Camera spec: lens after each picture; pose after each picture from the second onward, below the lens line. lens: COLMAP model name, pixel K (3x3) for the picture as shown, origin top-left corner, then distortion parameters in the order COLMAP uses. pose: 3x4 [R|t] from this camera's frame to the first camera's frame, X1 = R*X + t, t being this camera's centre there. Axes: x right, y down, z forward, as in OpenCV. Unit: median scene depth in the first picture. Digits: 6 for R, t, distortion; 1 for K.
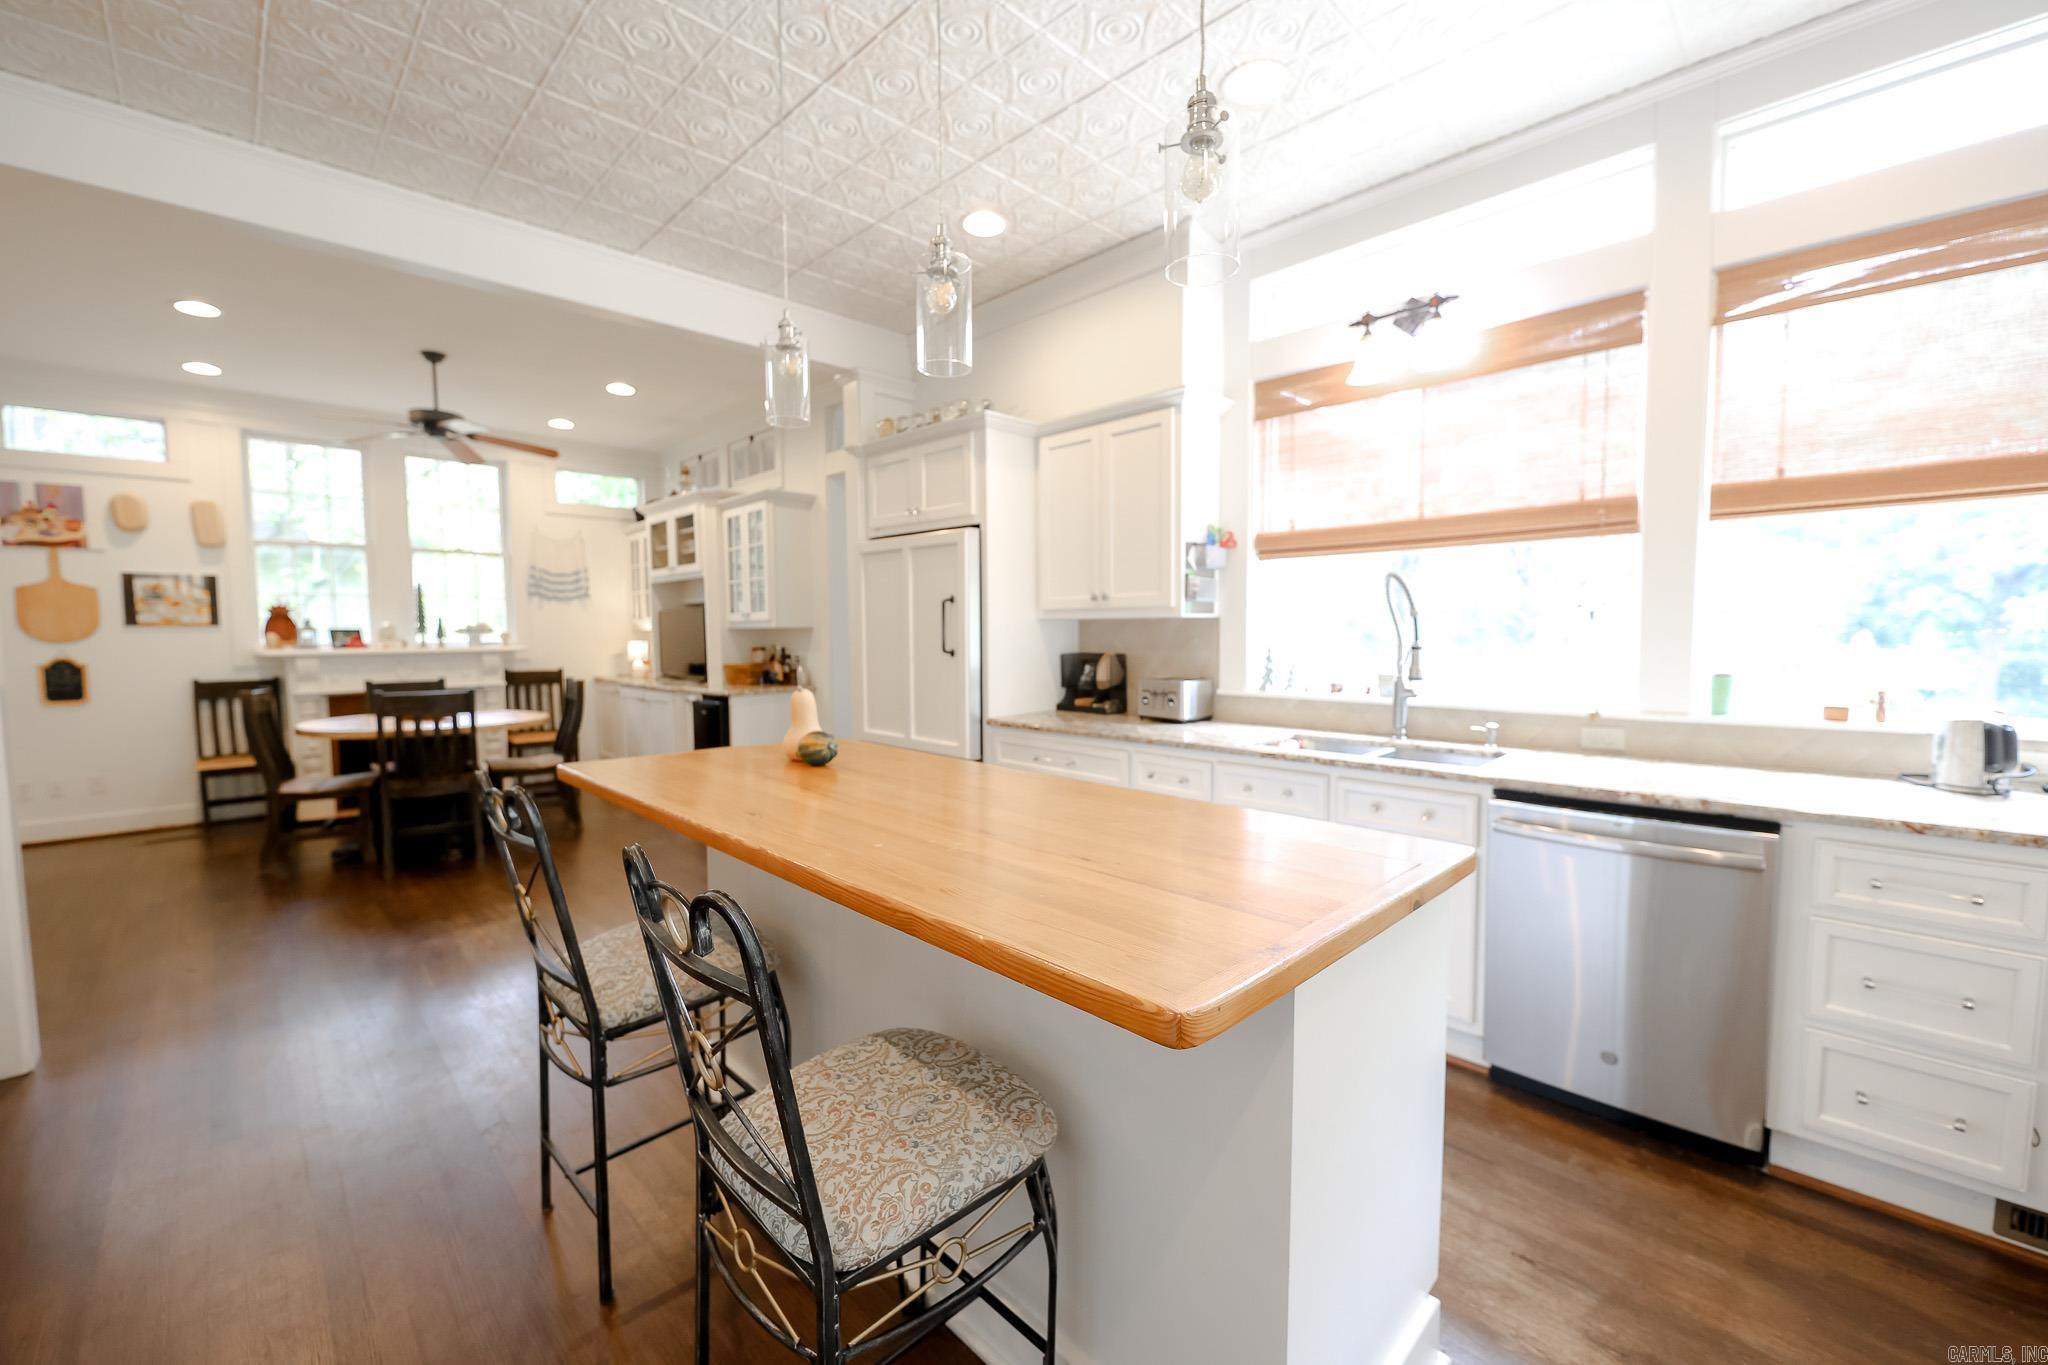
lens RADIAL K [[810.5, 0, 1029.6], [0, 810.5, 682.6], [0, 0, 1]] dist [0.000454, -0.004708]
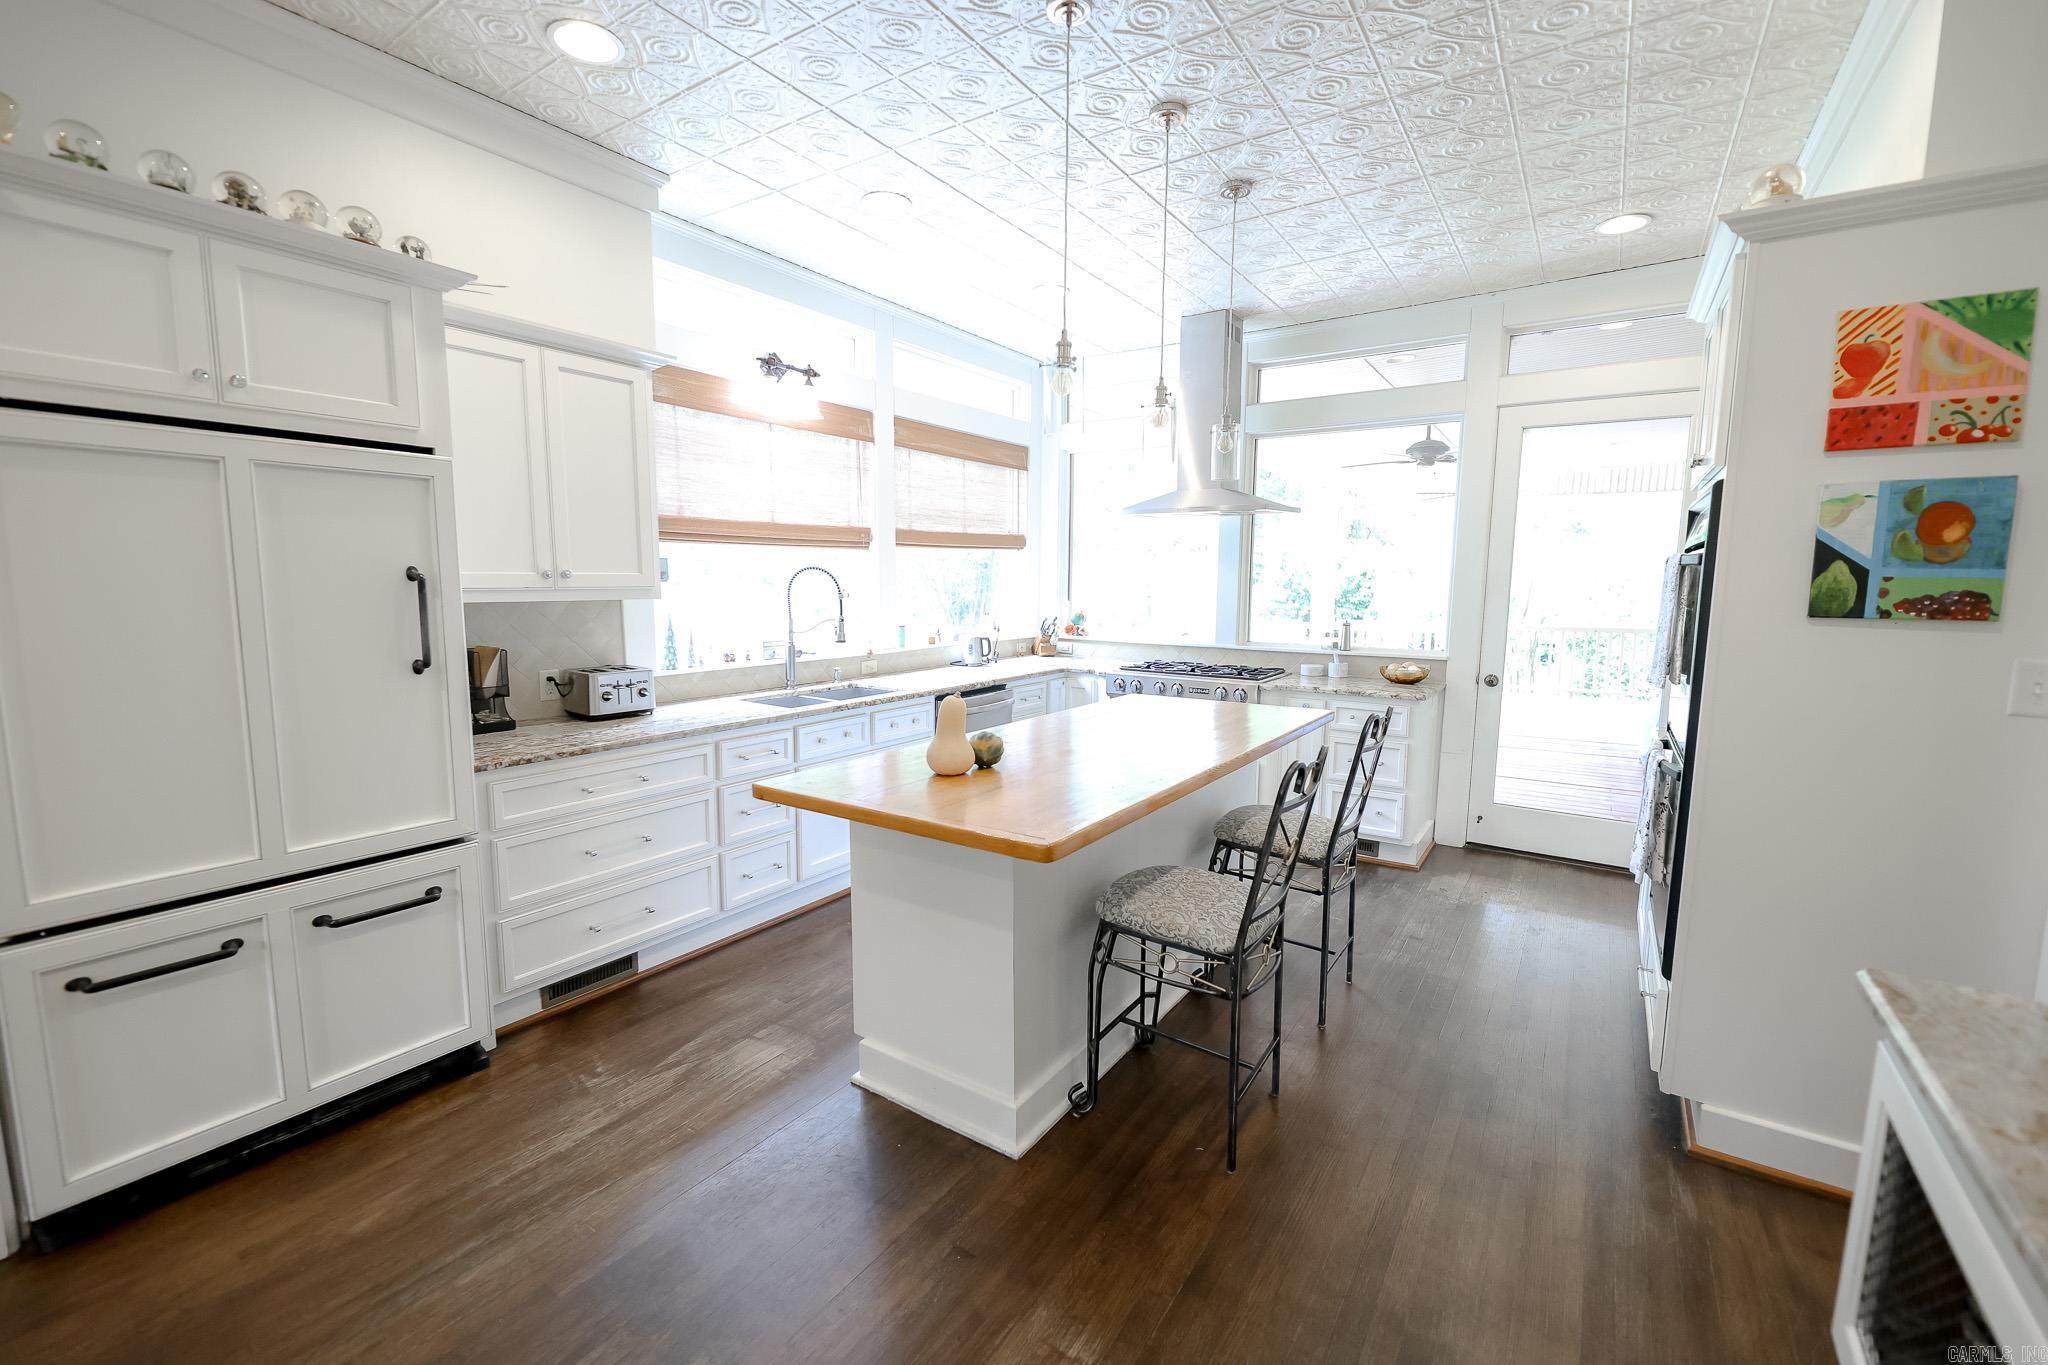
lens RADIAL K [[810.5, 0, 1029.6], [0, 810.5, 682.6], [0, 0, 1]] dist [0.000454, -0.004708]
pose [[-0.176404, -0.121754, 0.976759, -0.950322], [0.058629, 0.989259, 0.133900, -0.099595], [-0.982570, 0.080887, -0.167371, 0.858287]]
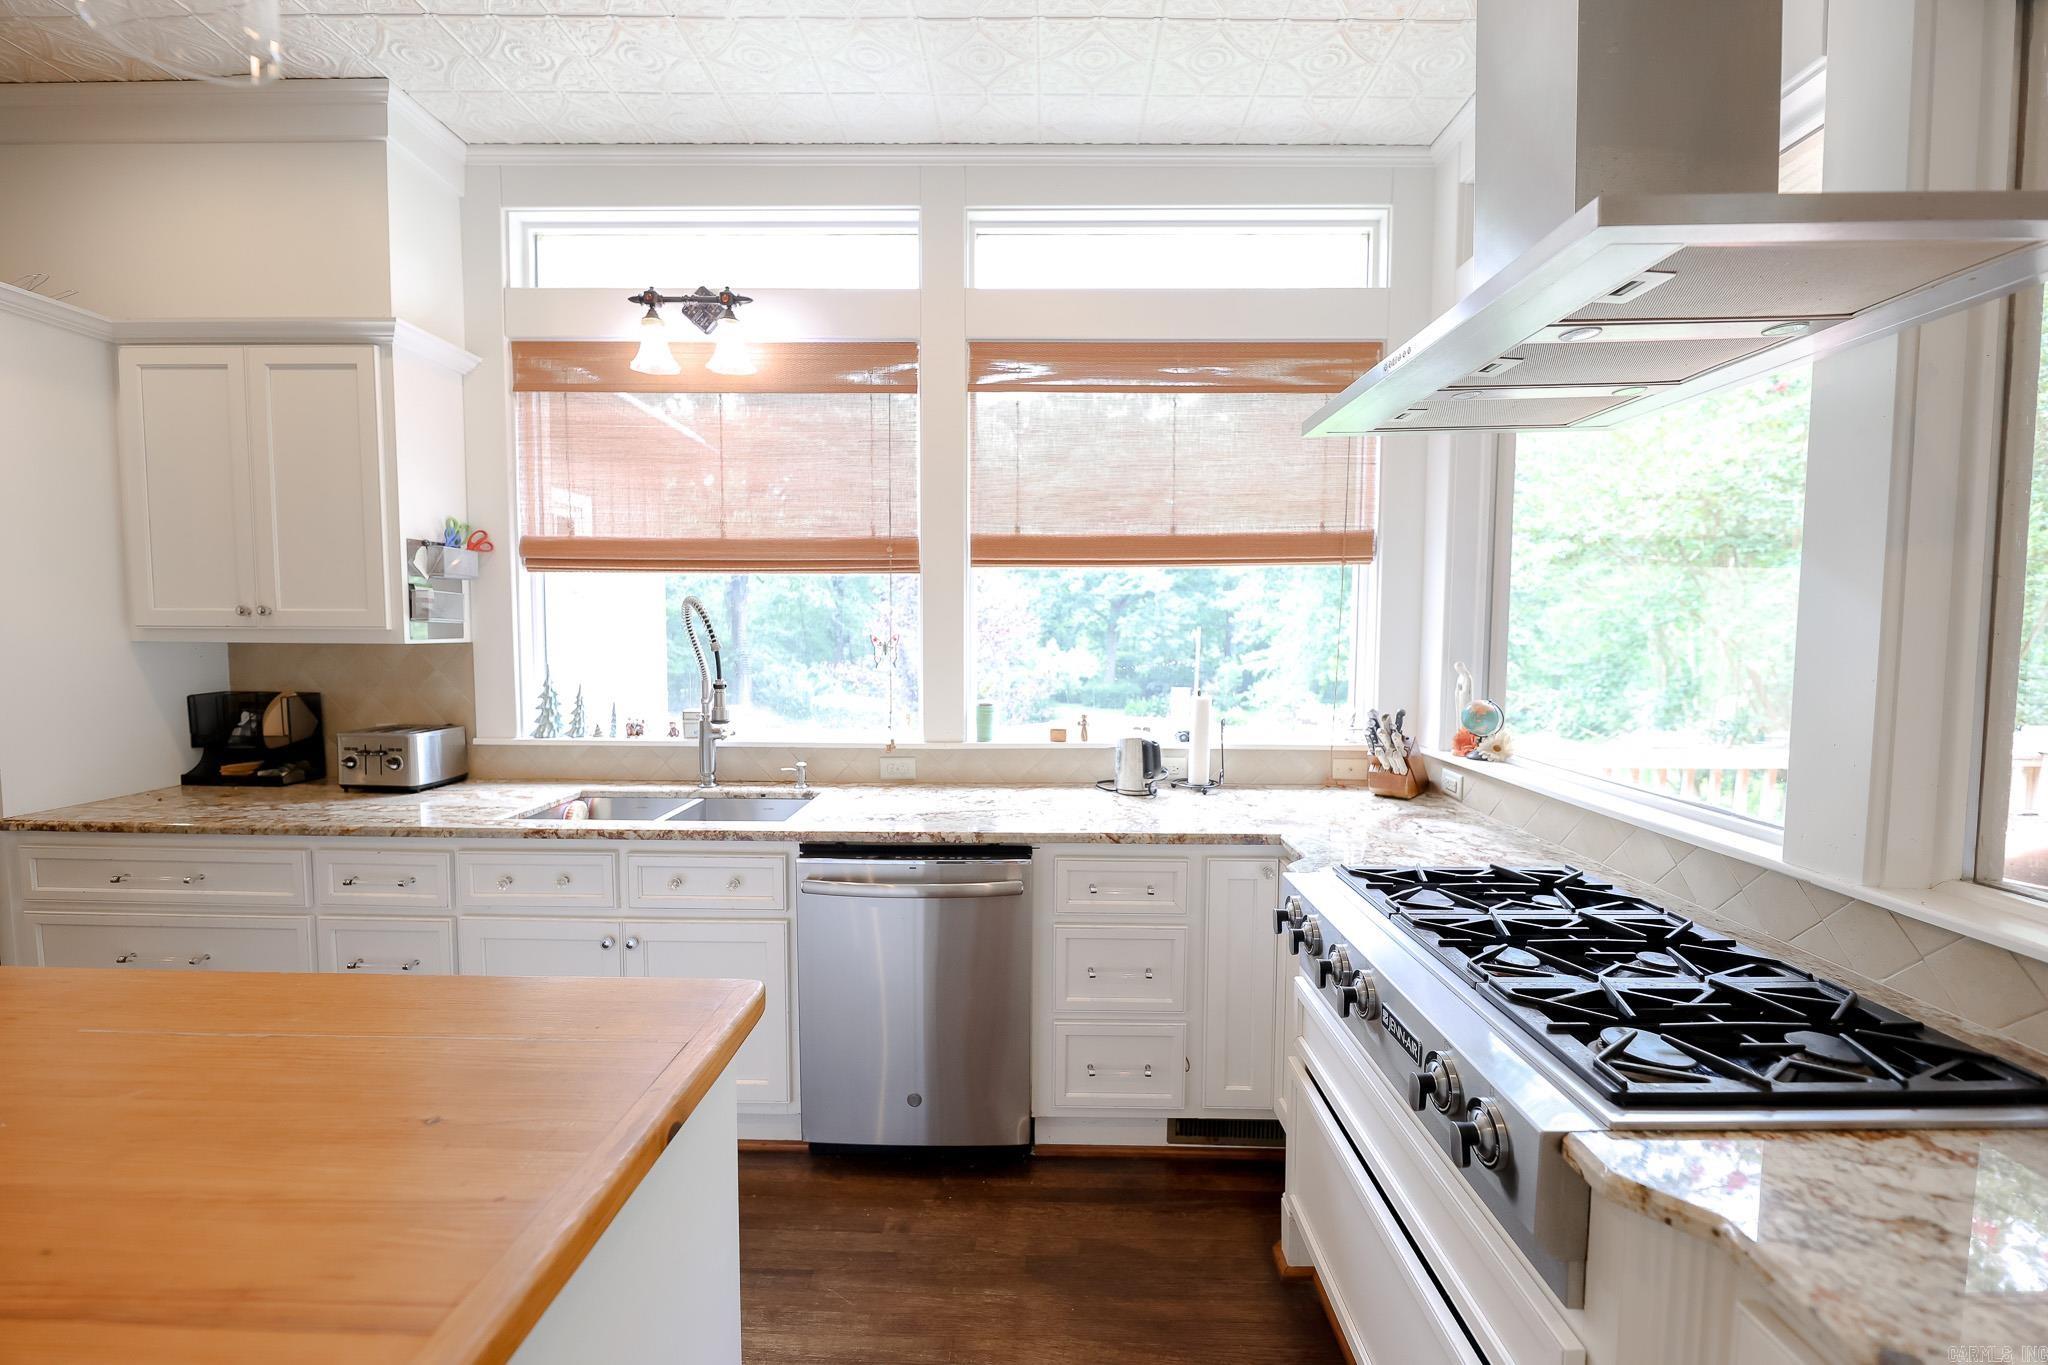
lens RADIAL K [[810.5, 0, 1029.6], [0, 810.5, 682.6], [0, 0, 1]] dist [0.000454, -0.004708]
pose [[0.714781, -0.032383, 0.698598, 0.095109], [0.033740, 0.999361, 0.011802, -0.042568], [-0.698534, 0.015135, 0.715417, 0.123382]]
